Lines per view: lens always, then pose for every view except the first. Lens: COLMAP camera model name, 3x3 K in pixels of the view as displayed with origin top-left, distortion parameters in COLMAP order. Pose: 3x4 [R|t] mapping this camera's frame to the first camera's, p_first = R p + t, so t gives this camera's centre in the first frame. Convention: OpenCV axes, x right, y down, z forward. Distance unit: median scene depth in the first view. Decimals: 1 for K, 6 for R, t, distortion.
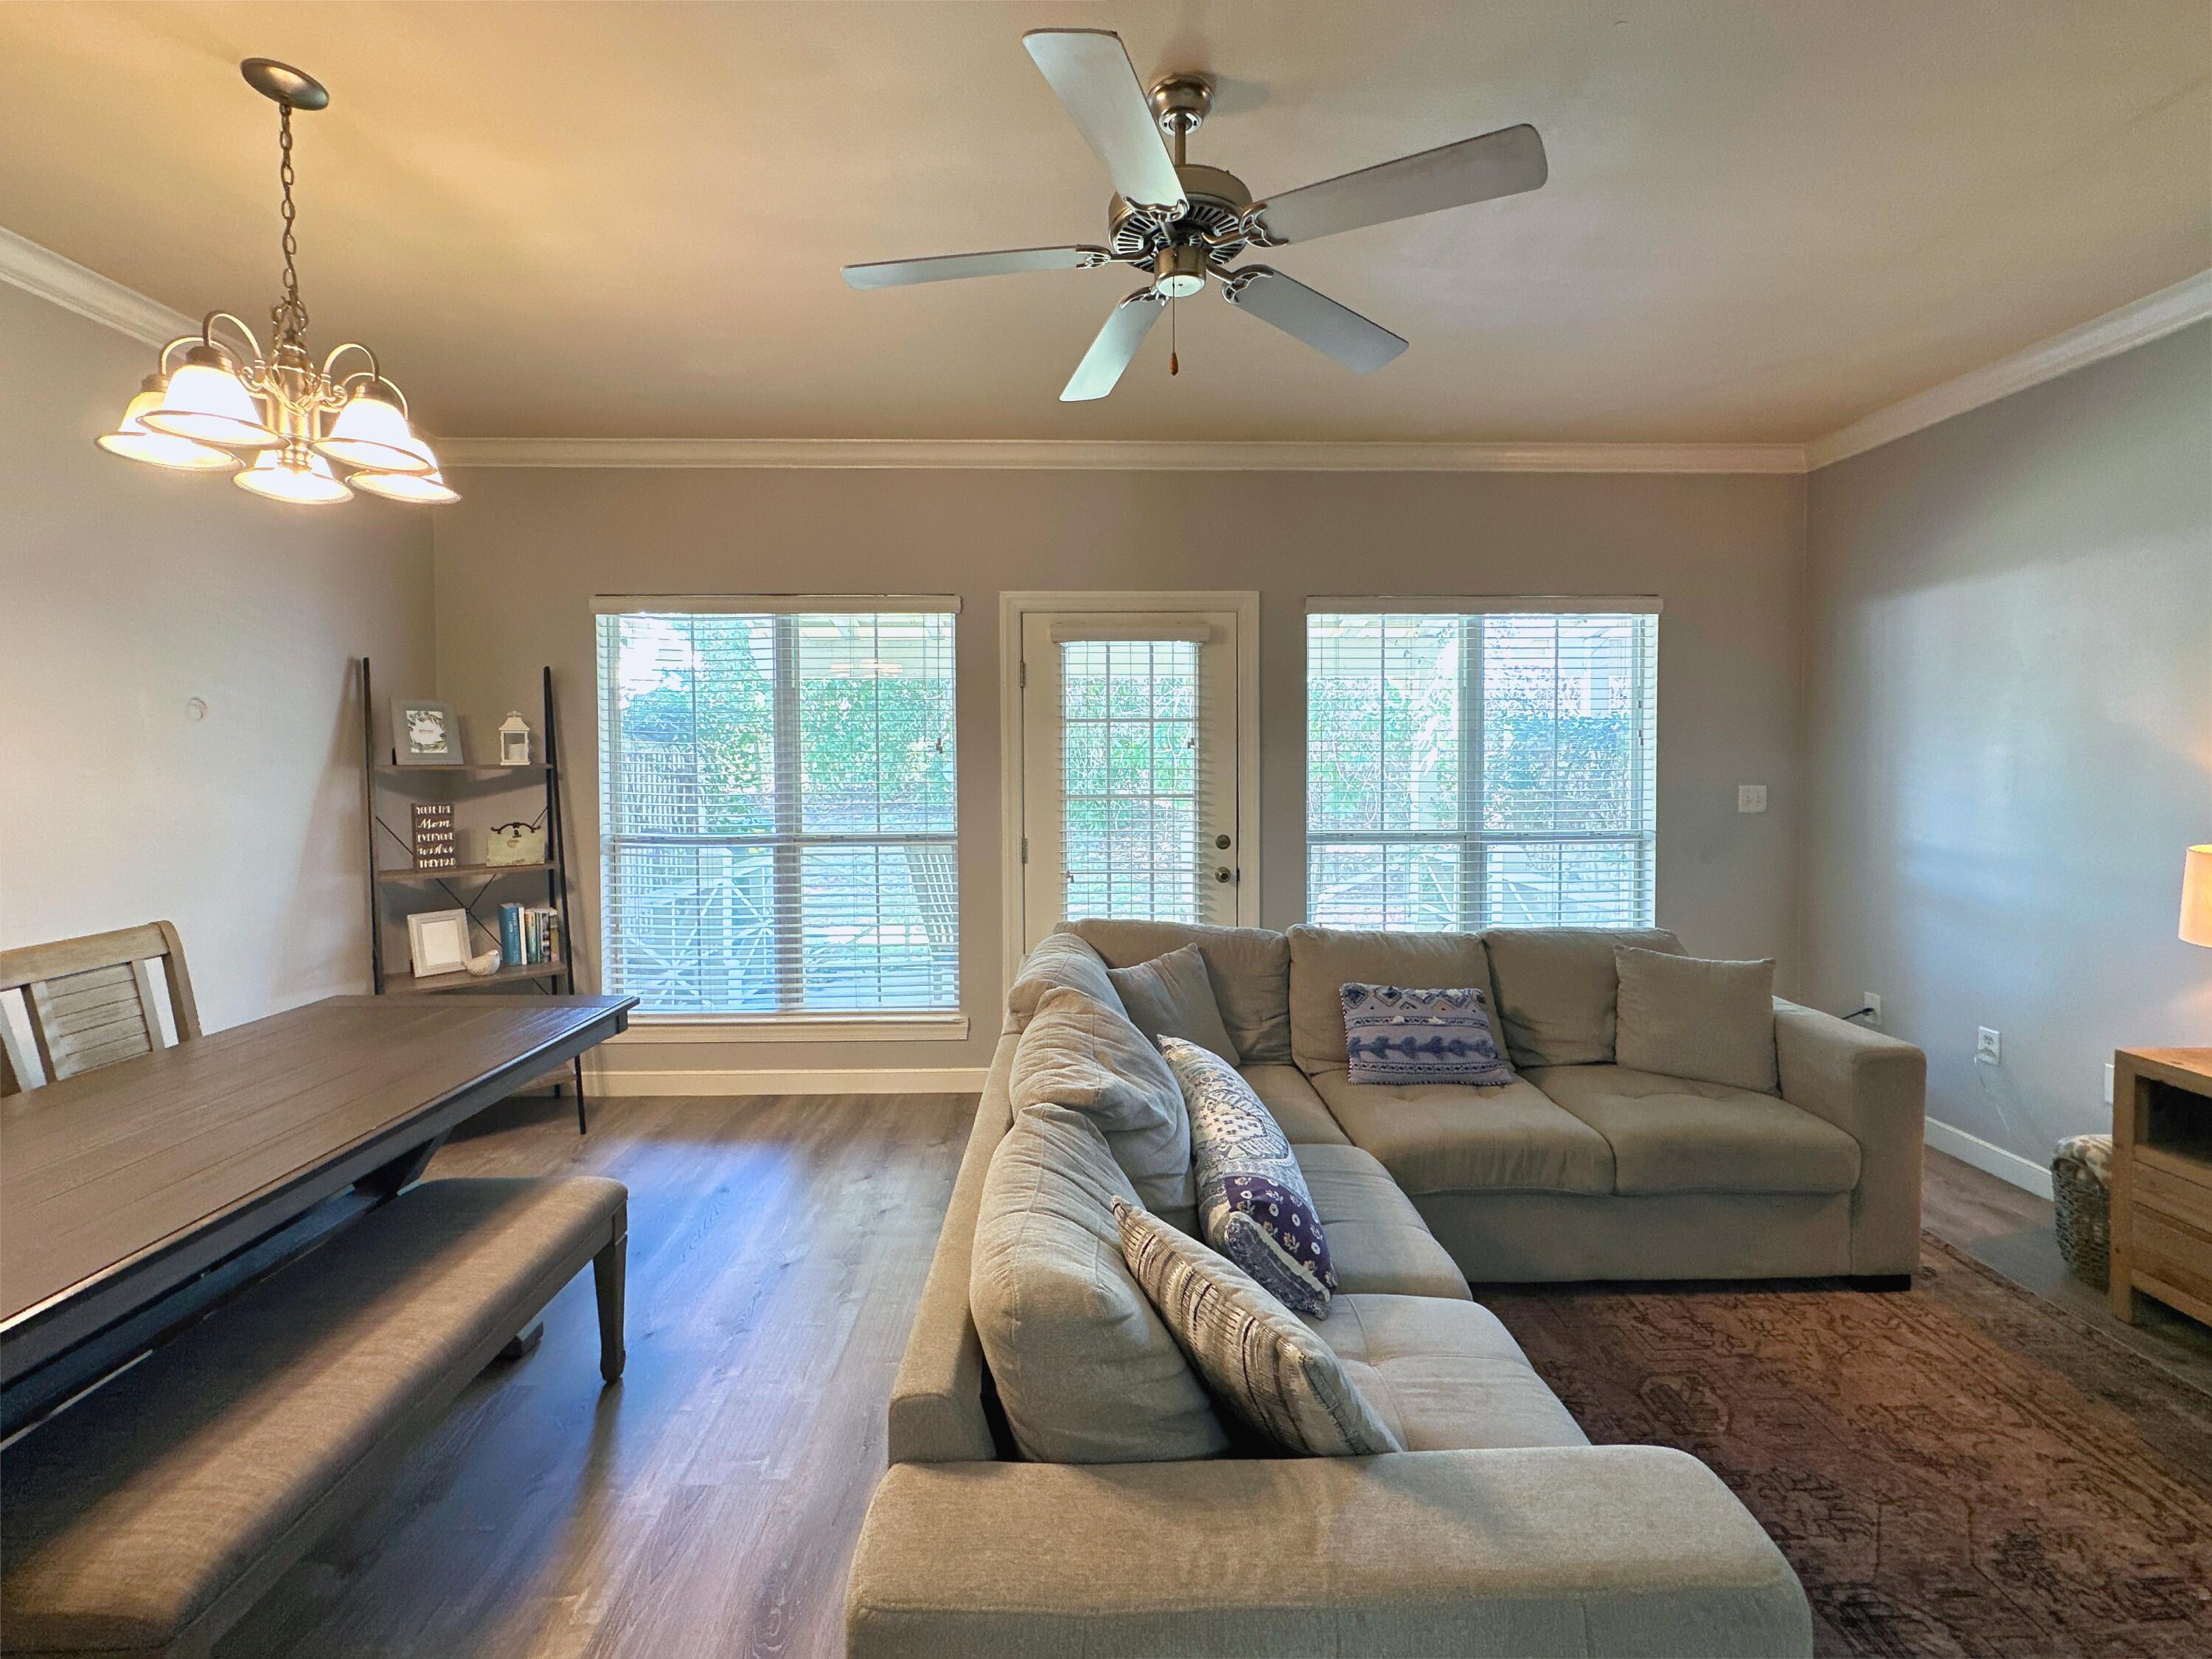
lens RADIAL K [[920.3, 0, 1103.6], [0, 920.3, 781.0], [0, 0, 1]] dist [-0.005133, 0.000084]
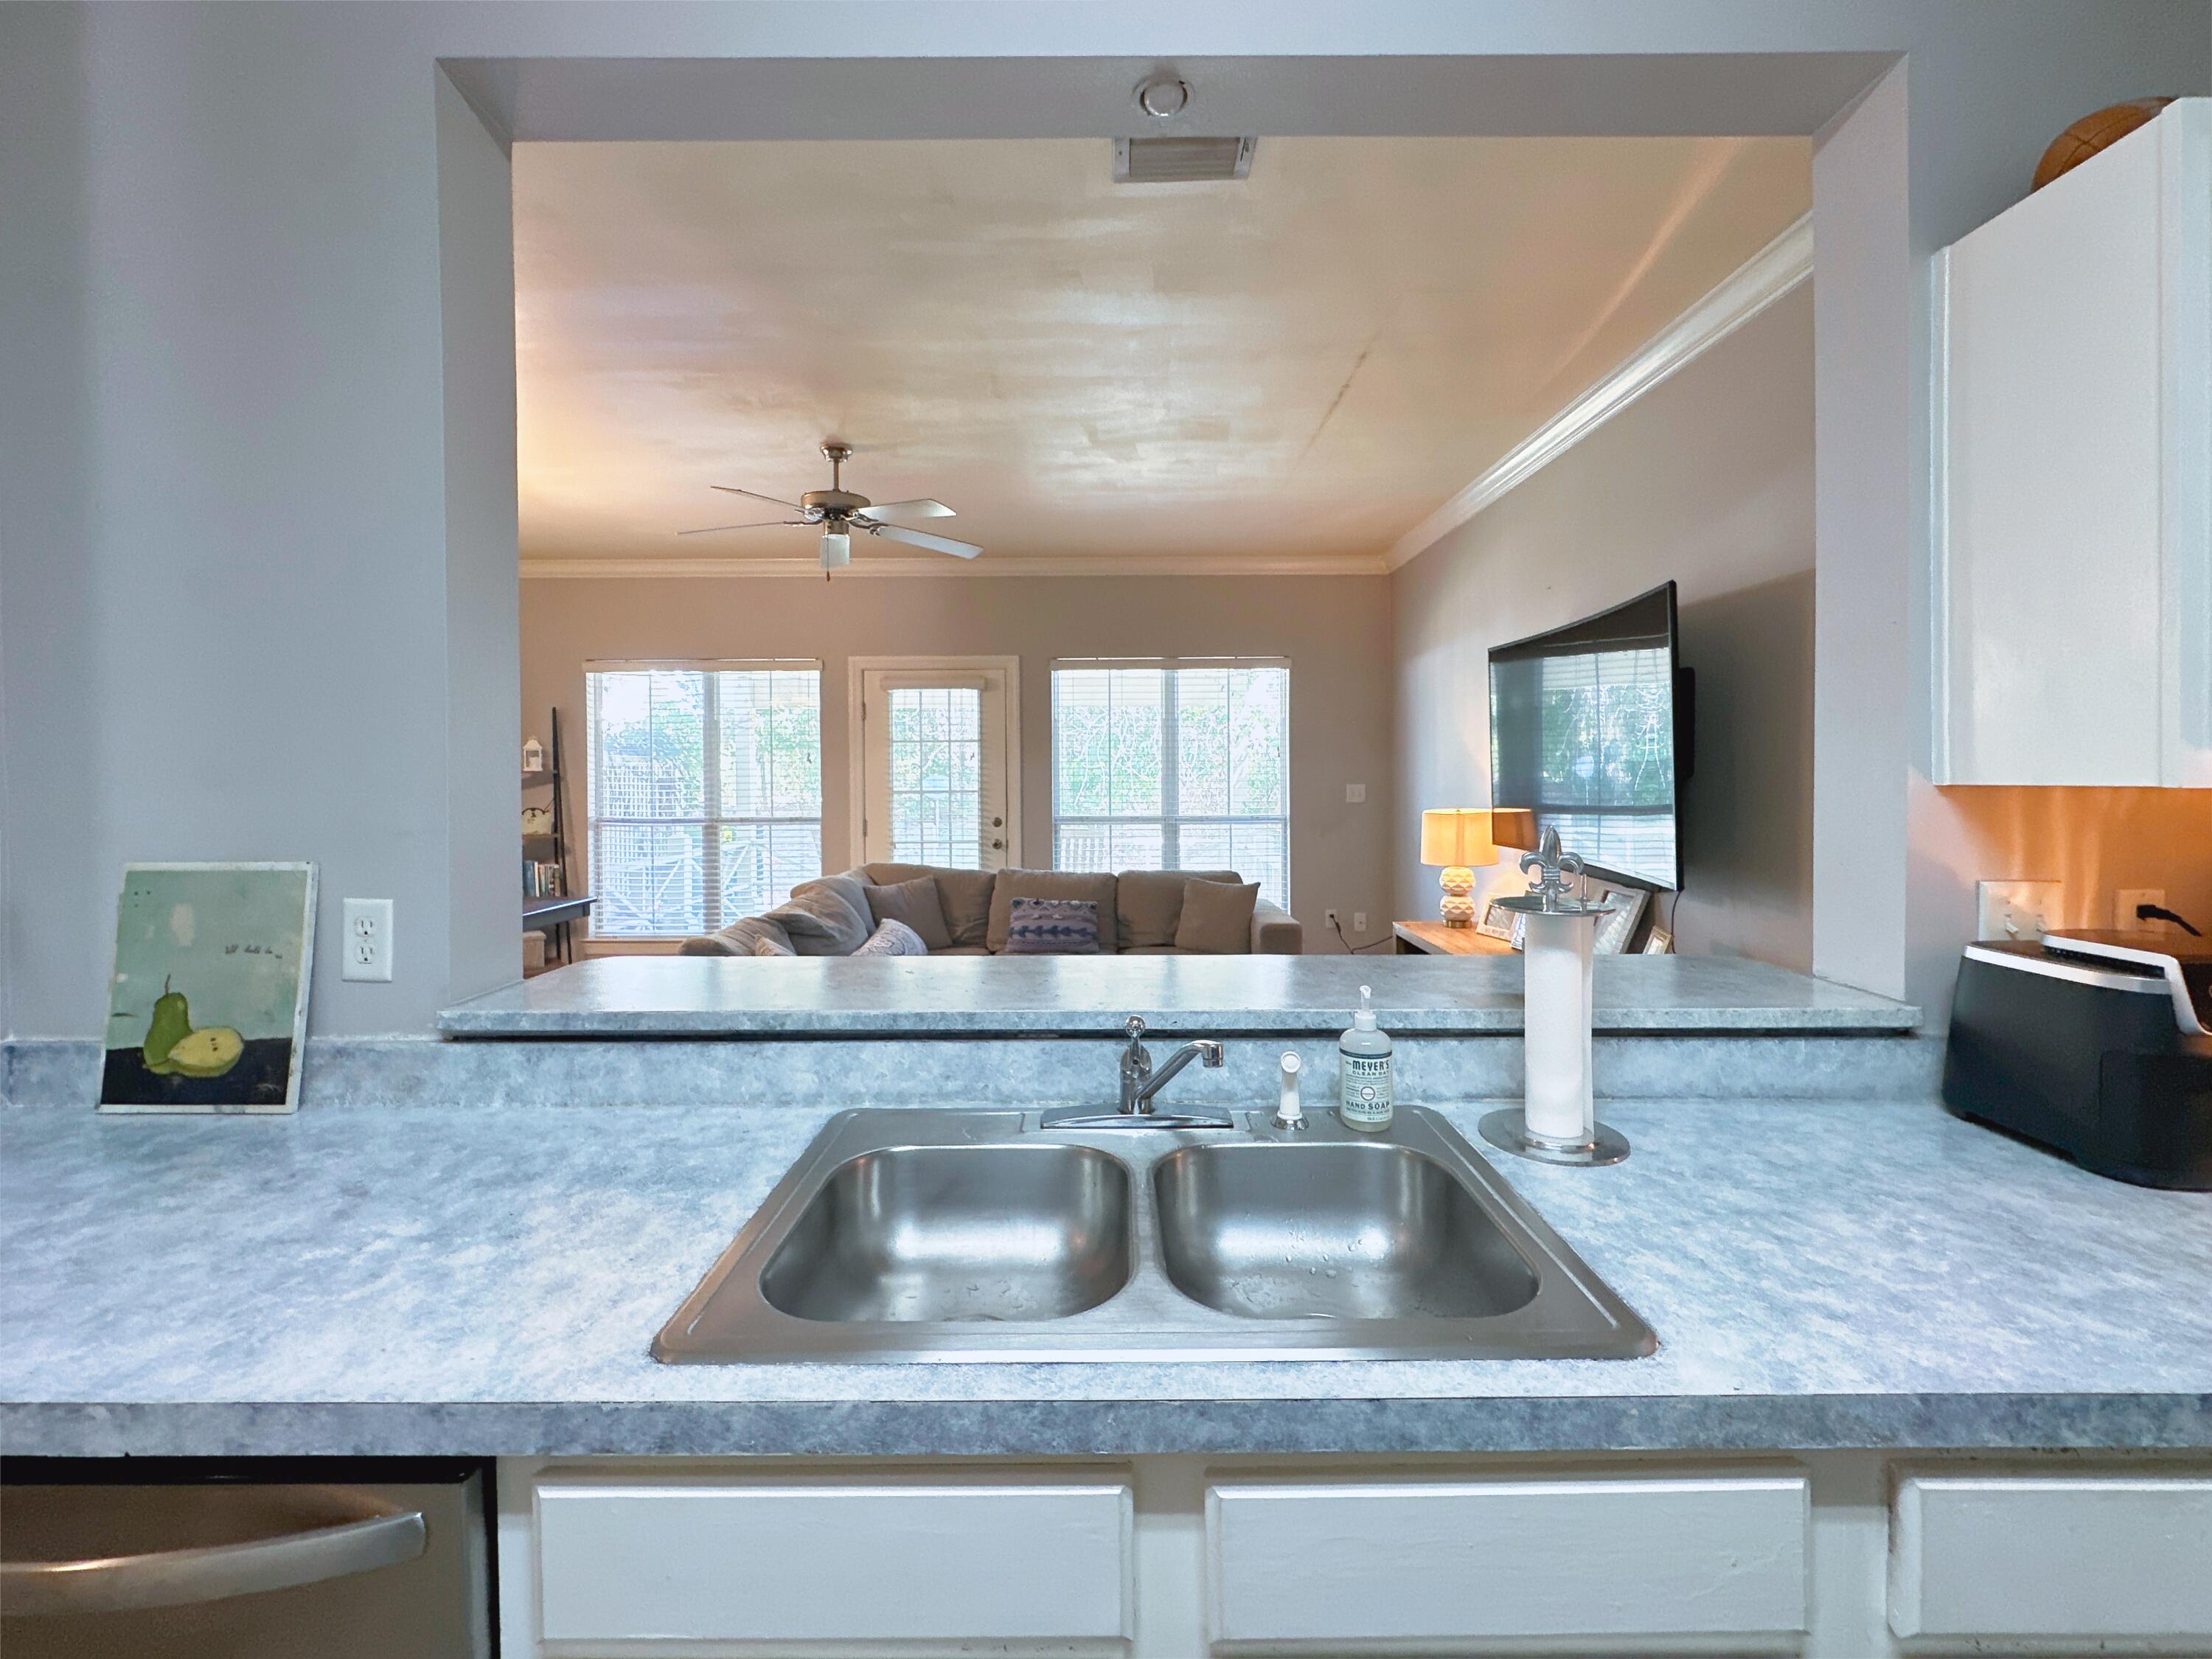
lens RADIAL K [[920.3, 0, 1103.6], [0, 920.3, 781.0], [0, 0, 1]] dist [-0.005133, 0.000084]
pose [[0.999664, -0.001142, -0.025912, 0.358846], [0.000614, 0.999792, -0.020370, 0.031652], [0.025930, 0.020347, 0.999457, -0.519998]]
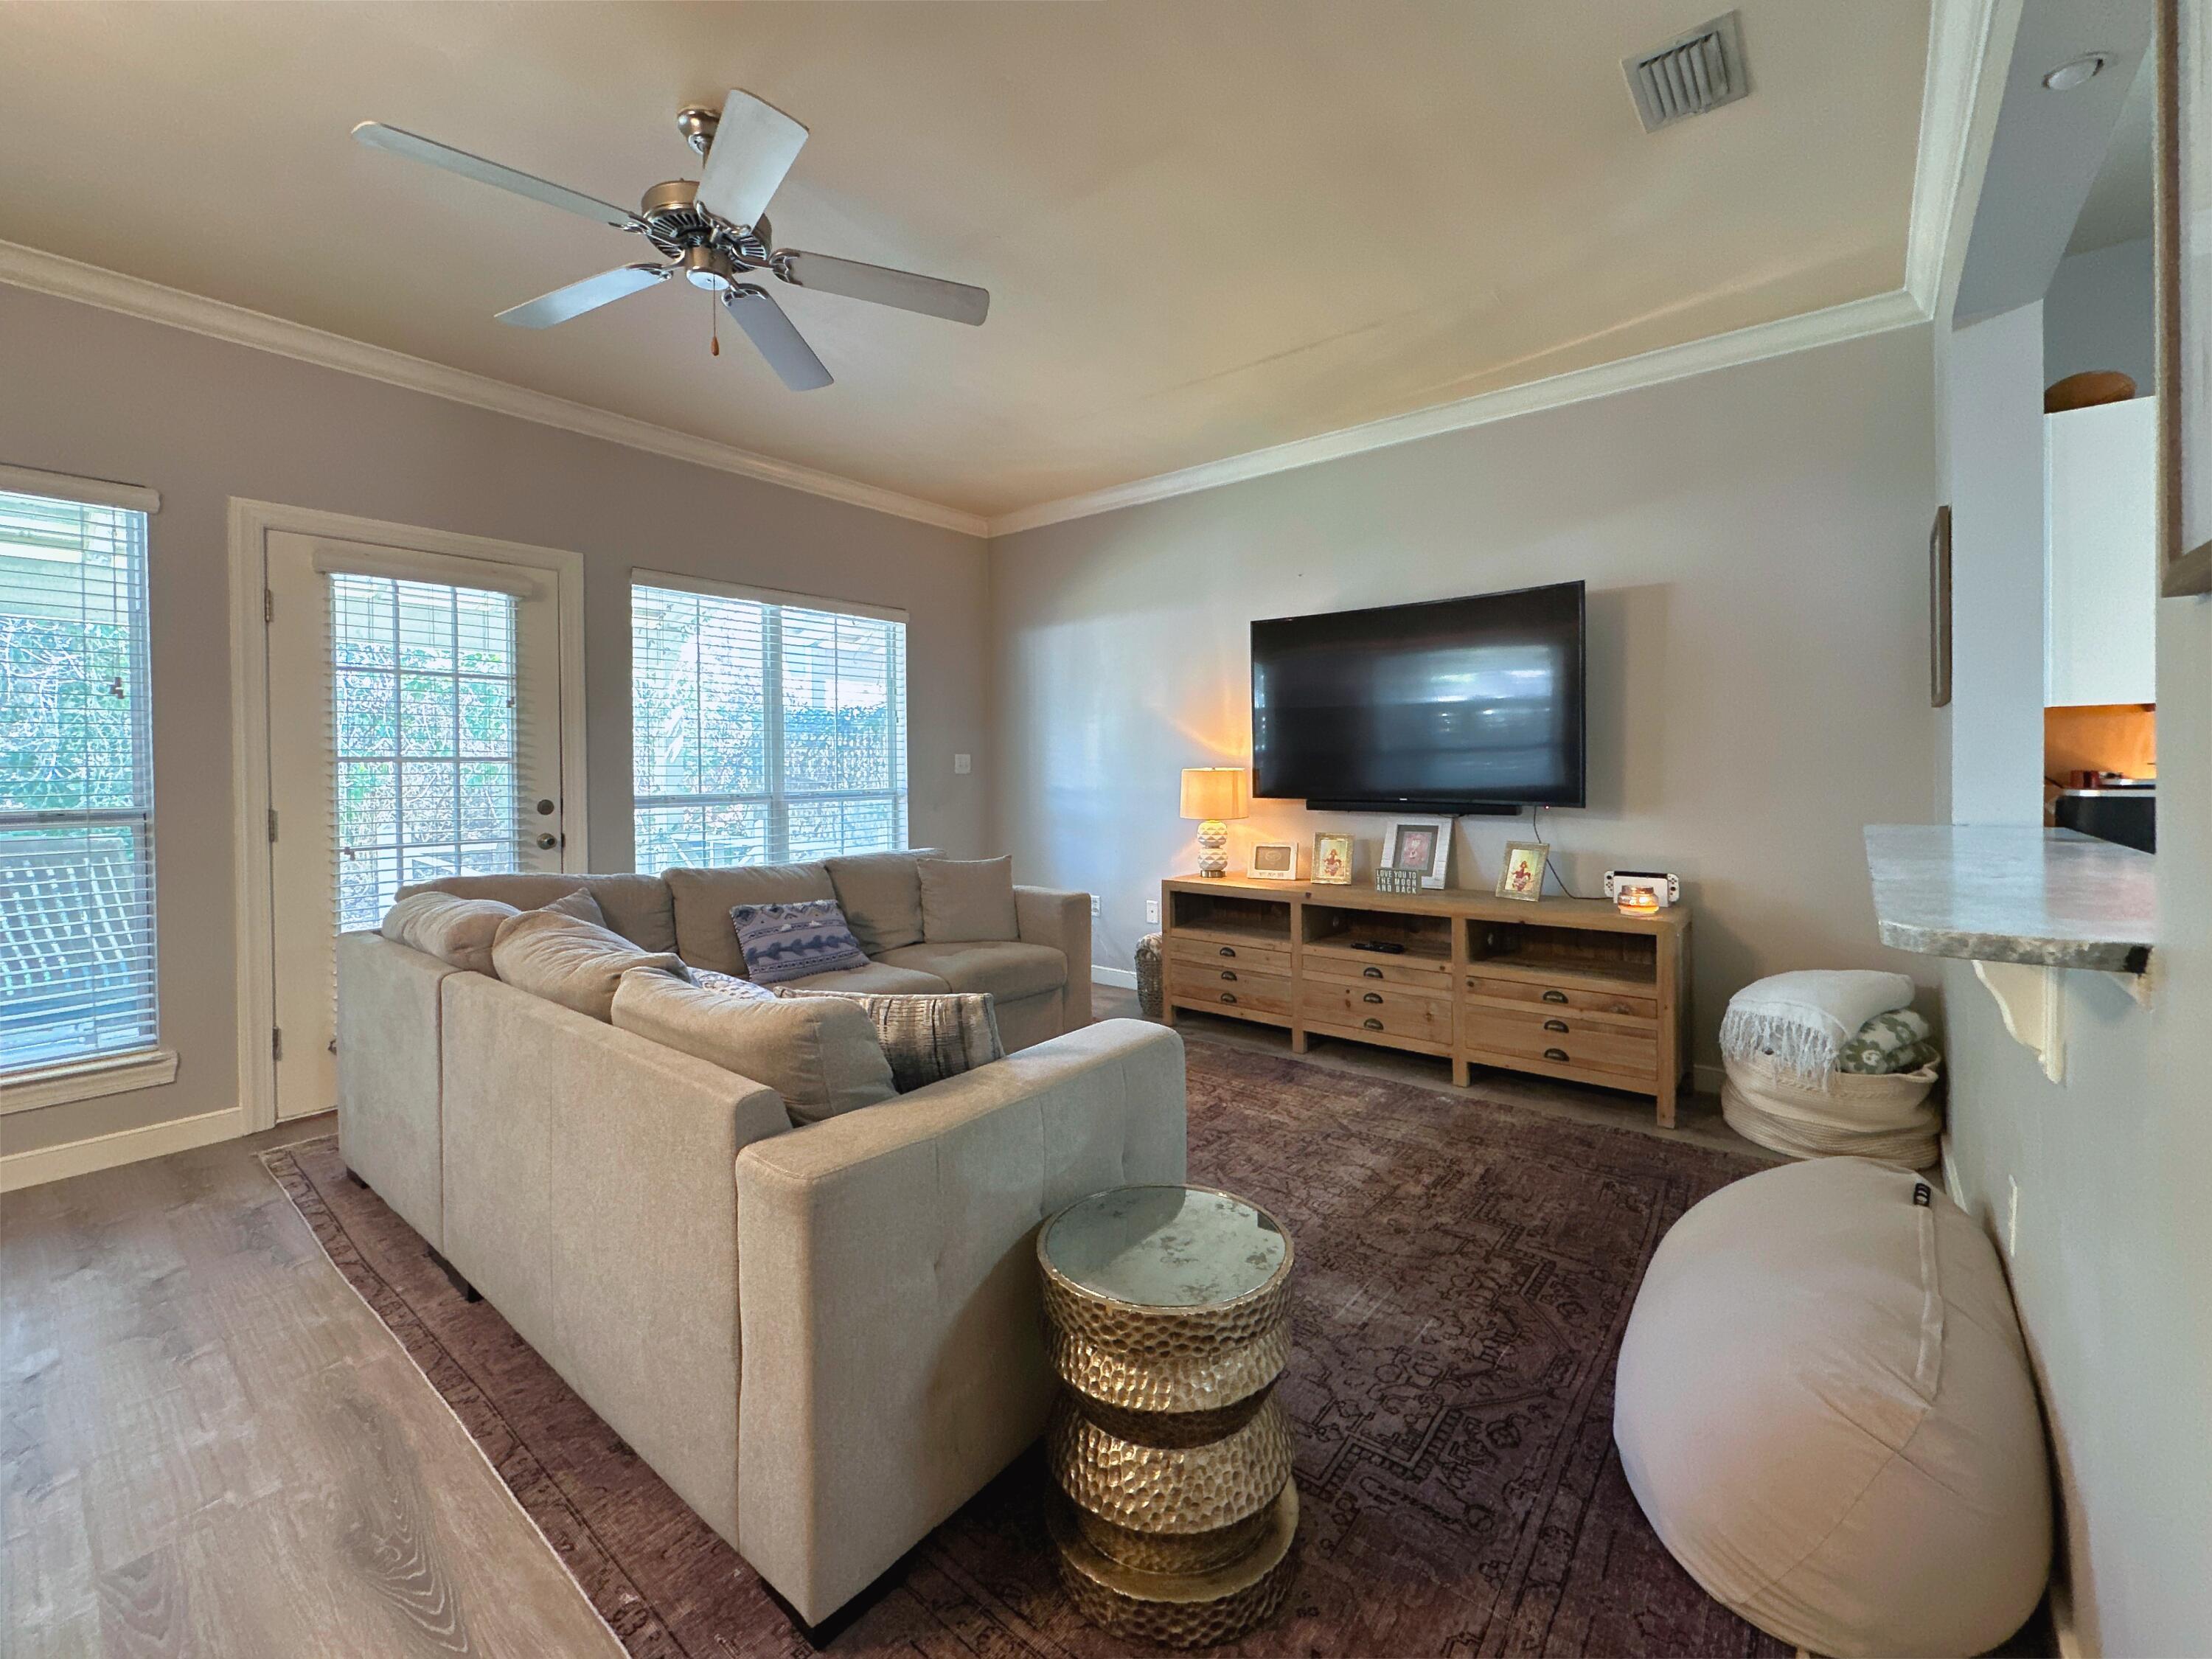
lens RADIAL K [[923.6, 0, 1103.3], [0, 923.6, 775.4], [0, 0, 1]] dist [-0.003234, 0.000247]
pose [[0.643985, -0.007040, 0.765006, -0.243375], [0.026428, 0.999566, -0.013049, 0.064245], [-0.764581, 0.028620, 0.643891, -0.071815]]
